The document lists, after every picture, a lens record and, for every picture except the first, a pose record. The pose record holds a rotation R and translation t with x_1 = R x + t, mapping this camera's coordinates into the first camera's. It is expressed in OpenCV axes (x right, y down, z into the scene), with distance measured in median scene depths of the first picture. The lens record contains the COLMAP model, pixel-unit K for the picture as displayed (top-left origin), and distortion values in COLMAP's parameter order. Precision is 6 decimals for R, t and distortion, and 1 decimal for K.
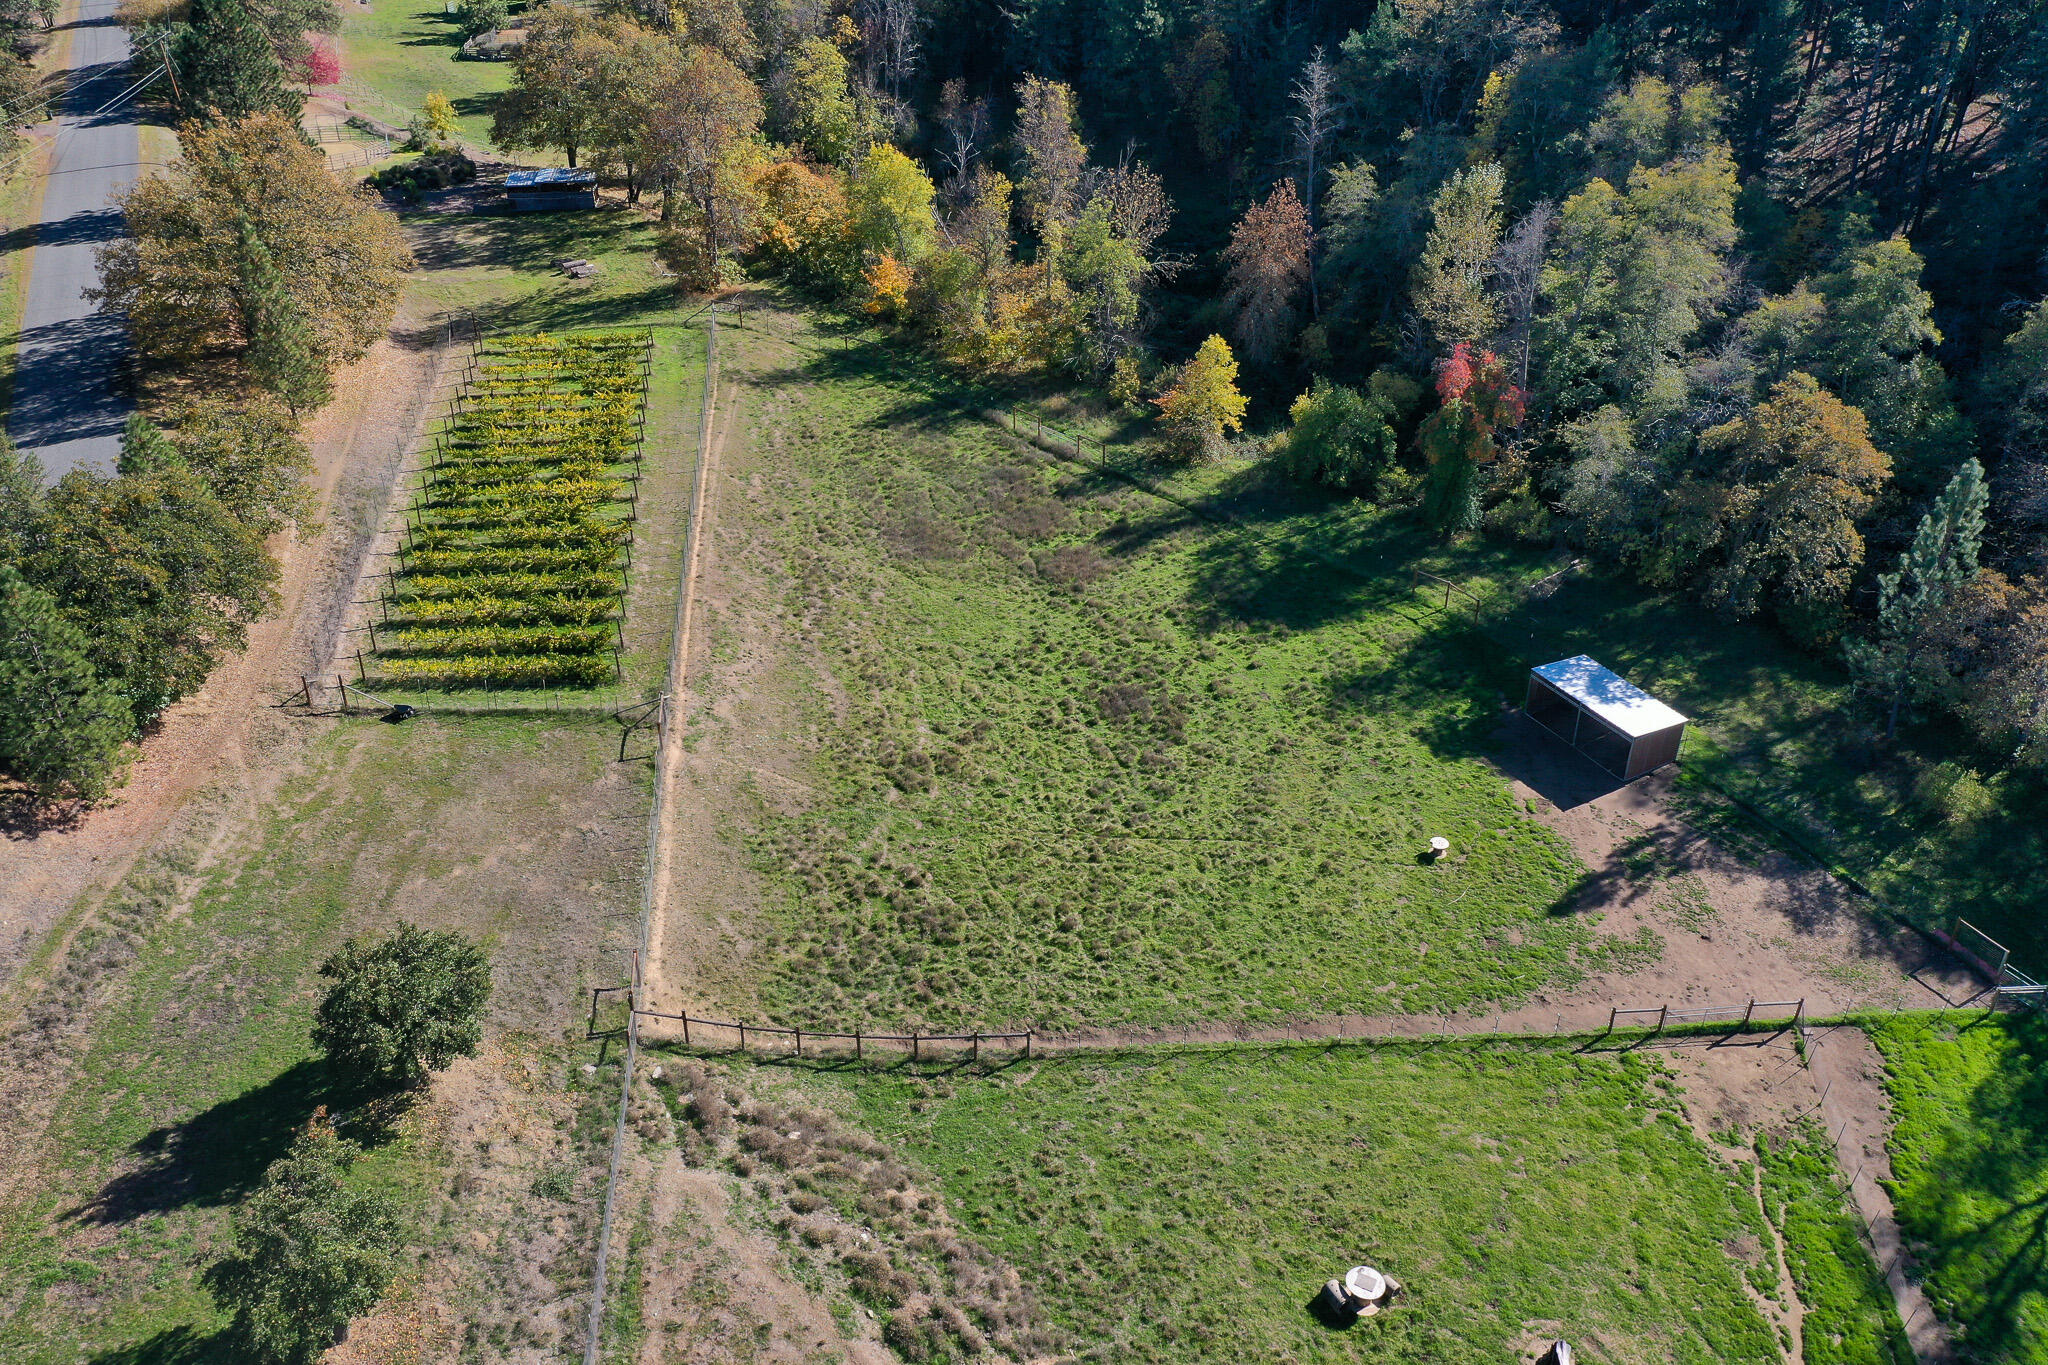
lens RADIAL K [[1591.7, 0, 1024.0], [0, 1591.7, 682.5], [0, 0, 1]] dist [-0.010178, 0.008375]
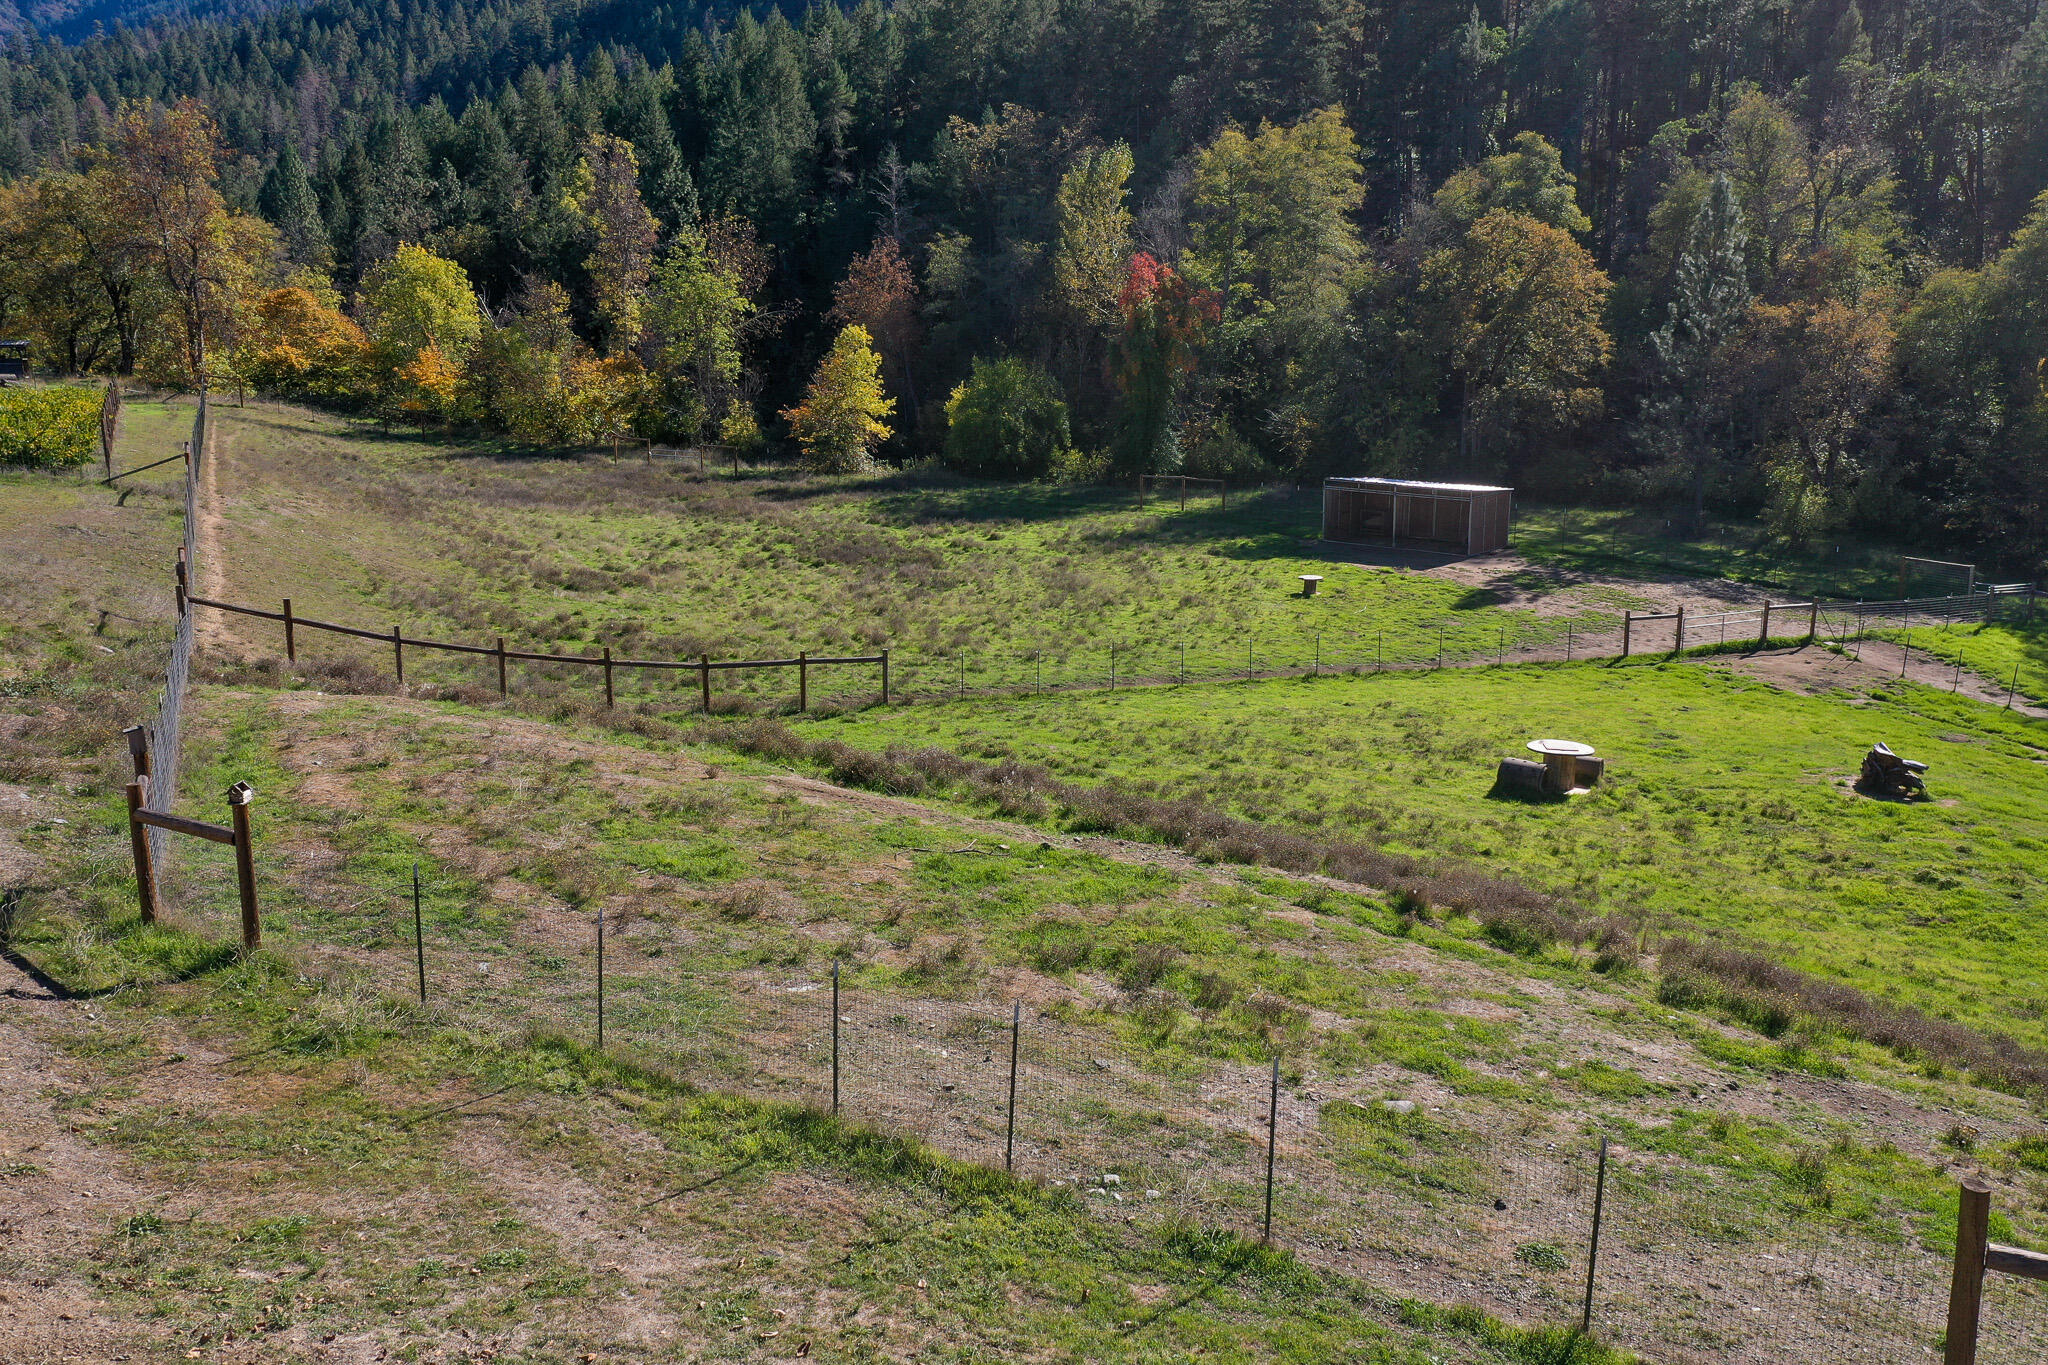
lens RADIAL K [[1591.7, 0, 1024.0], [0, 1591.7, 682.5], [0, 0, 1]] dist [-0.010178, 0.008375]
pose [[0.940502, -0.058669, 0.334686, -0.086463], [0.174314, 0.928799, -0.327028, 0.244380], [-0.291669, 0.365911, 0.883764, 0.244330]]
